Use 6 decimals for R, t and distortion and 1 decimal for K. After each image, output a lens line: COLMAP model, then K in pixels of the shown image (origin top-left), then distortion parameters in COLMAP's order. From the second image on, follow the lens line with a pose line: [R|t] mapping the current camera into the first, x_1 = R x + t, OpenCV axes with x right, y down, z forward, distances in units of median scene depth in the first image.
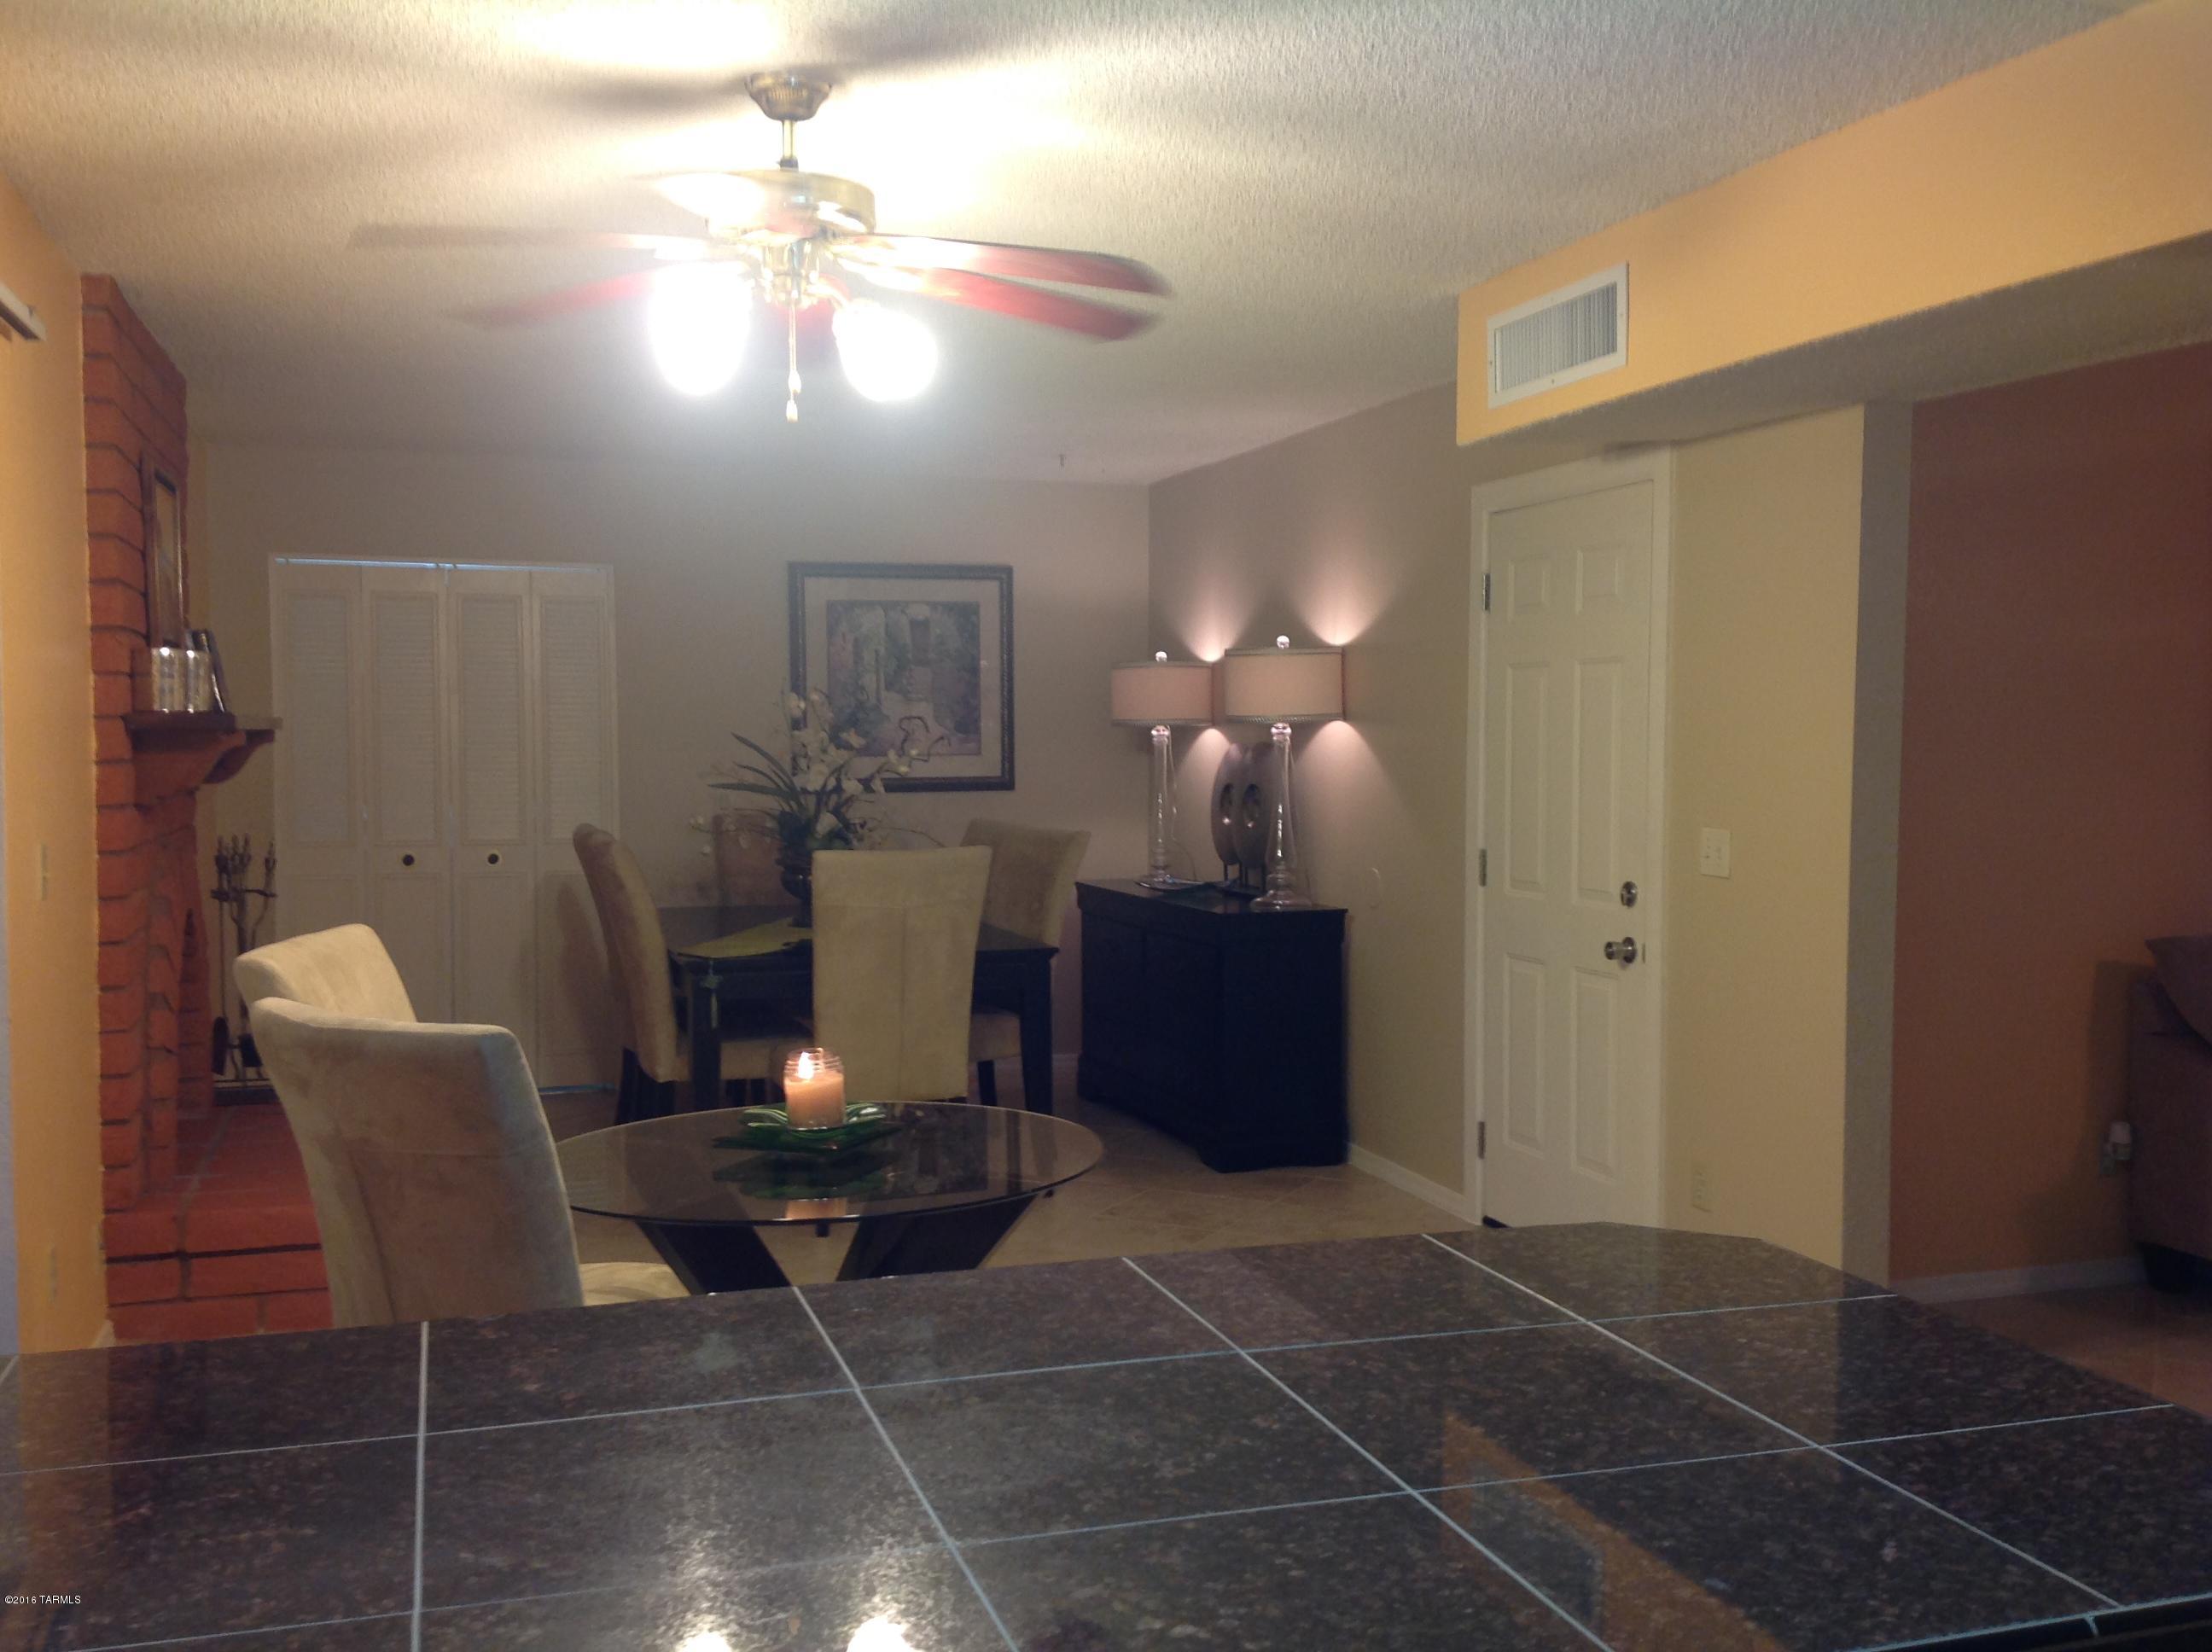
lens RADIAL K [[2082.9, 0, 1101.2], [0, 2082.9, 838.0], [0, 0, 1]] dist [0.213137, -0.485937]
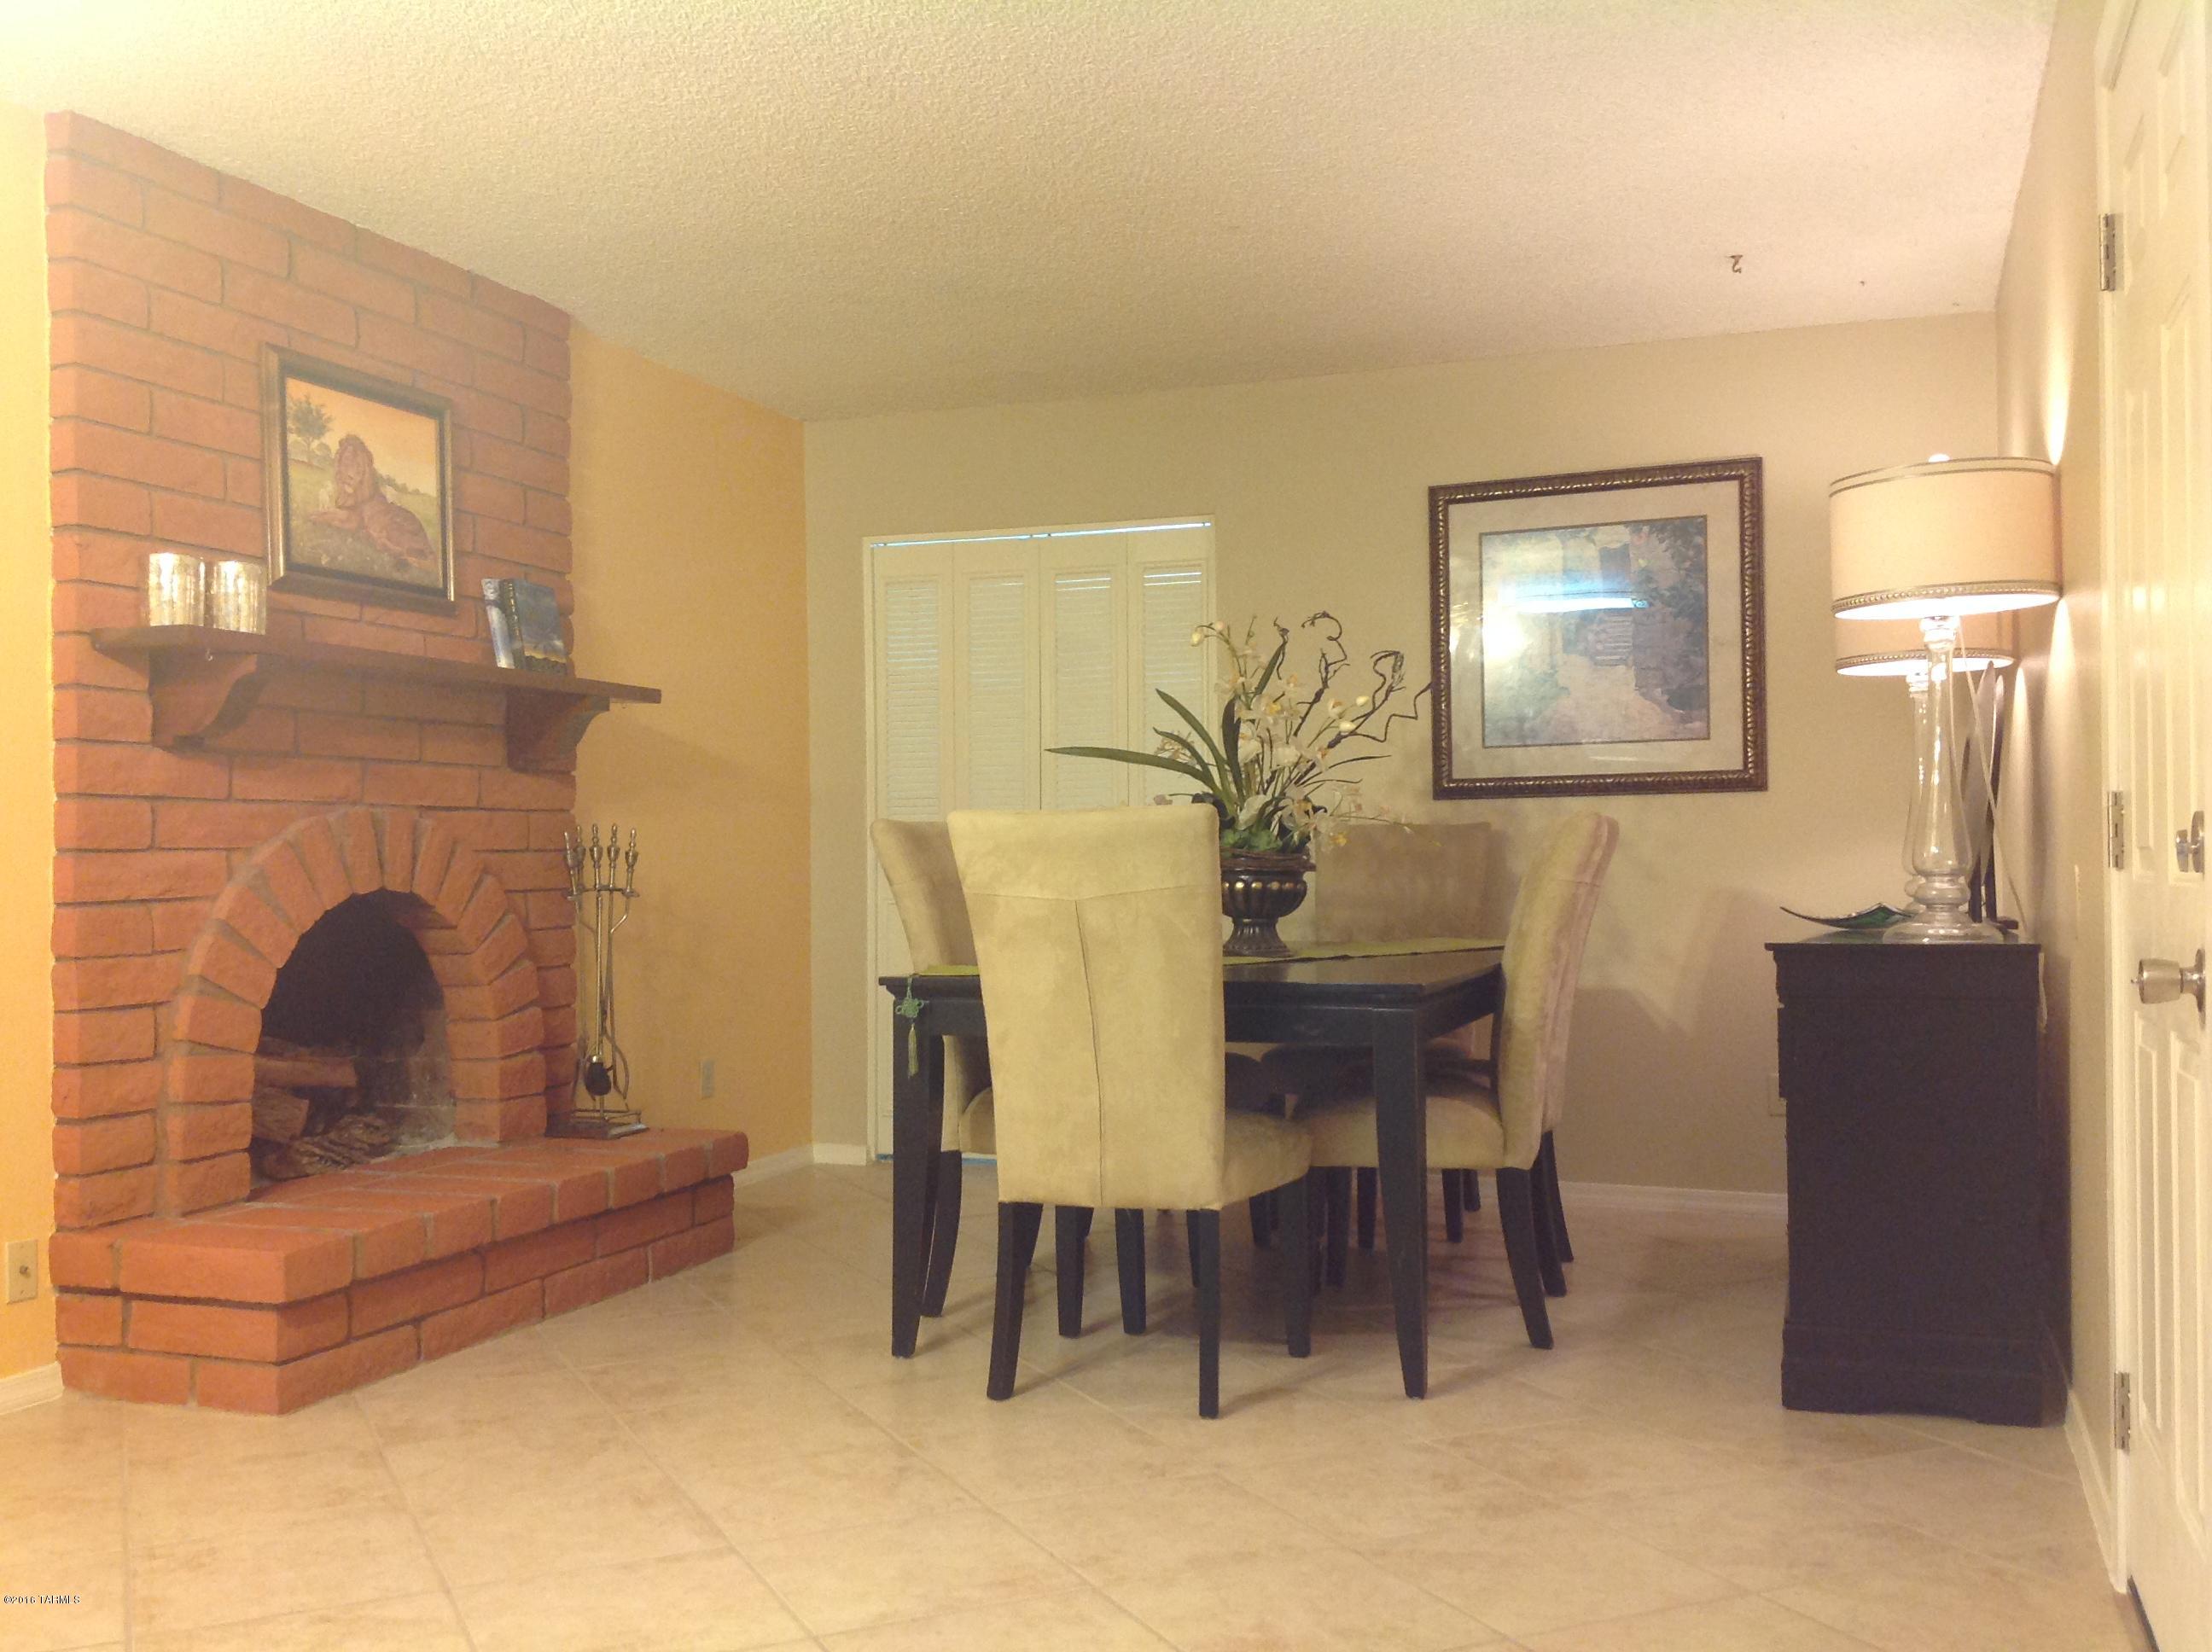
lens RADIAL K [[2082.9, 0, 1101.2], [0, 2082.9, 838.0], [0, 0, 1]] dist [0.213137, -0.485937]
pose [[0.788241, -0.012142, -0.615247, 0.286319], [-0.024152, 0.998425, -0.050647, 0.043846], [0.614893, 0.054782, 0.786705, 0.463772]]
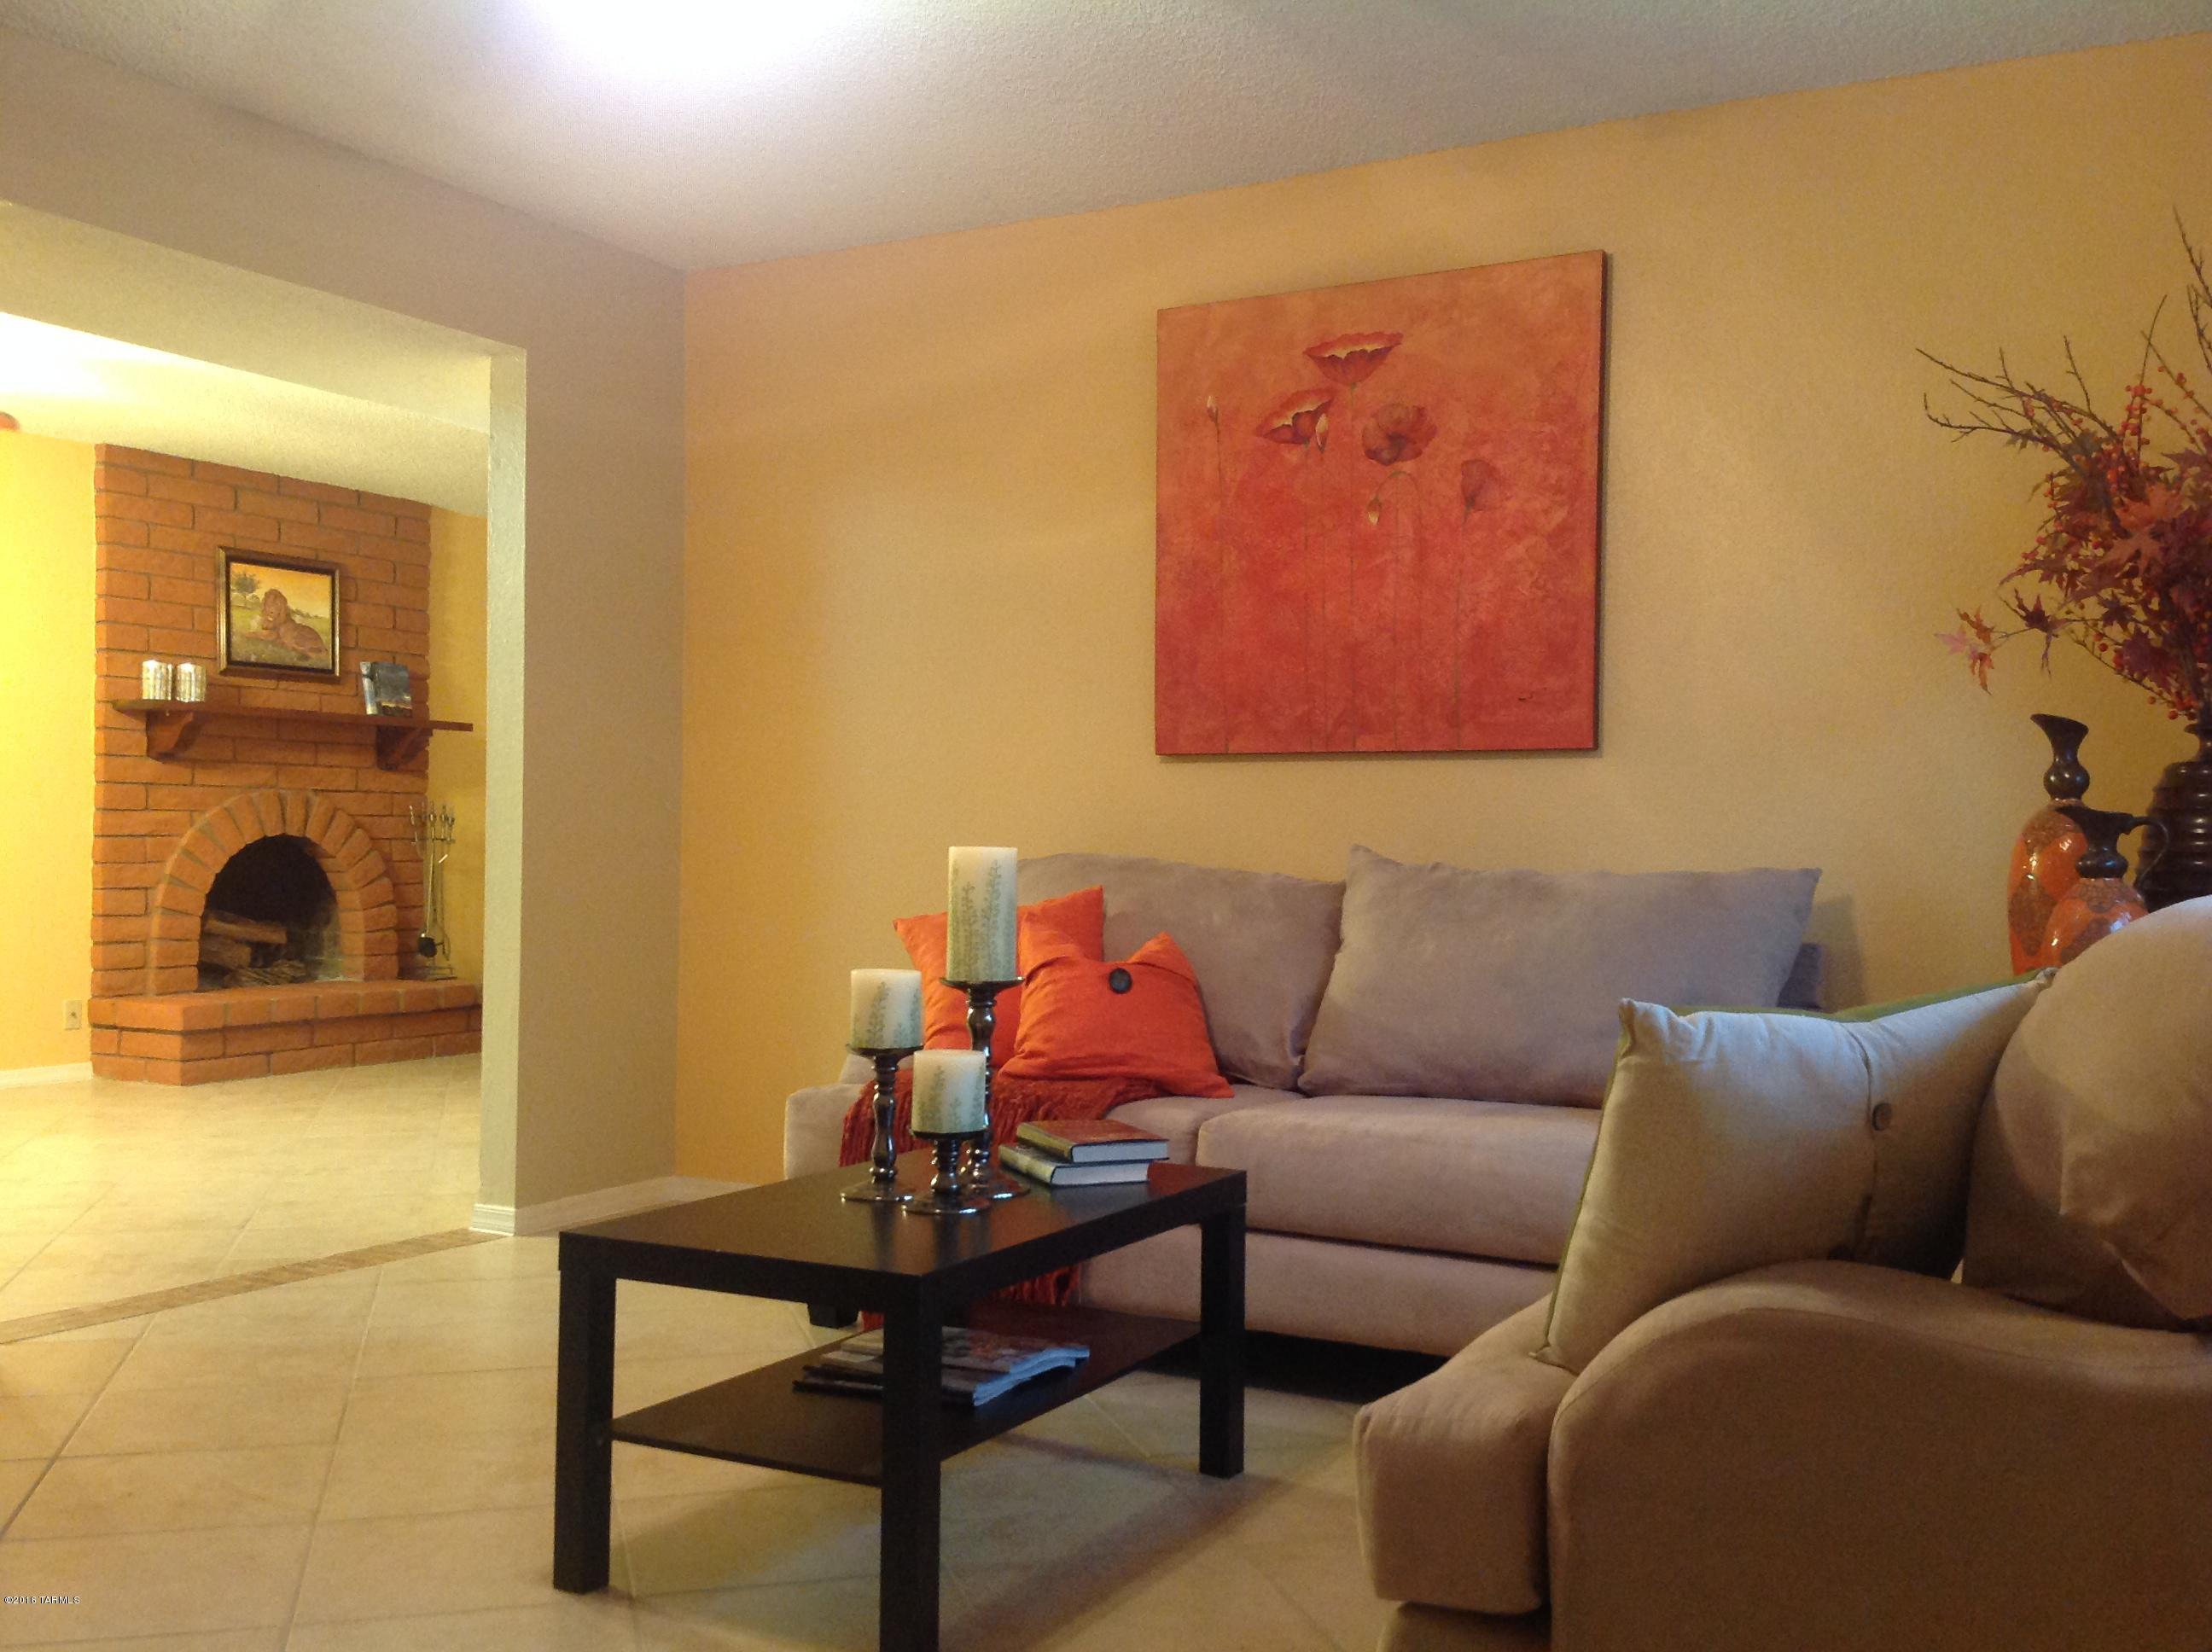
lens RADIAL K [[2082.9, 0, 1101.2], [0, 2082.9, 838.0], [0, 0, 1]] dist [0.213137, -0.485937]
pose [[0.685122, 0.008027, -0.728384, 1.017771], [-0.051410, 0.997979, -0.037359, 0.057222], [0.726611, 0.063042, 0.684150, 0.332401]]
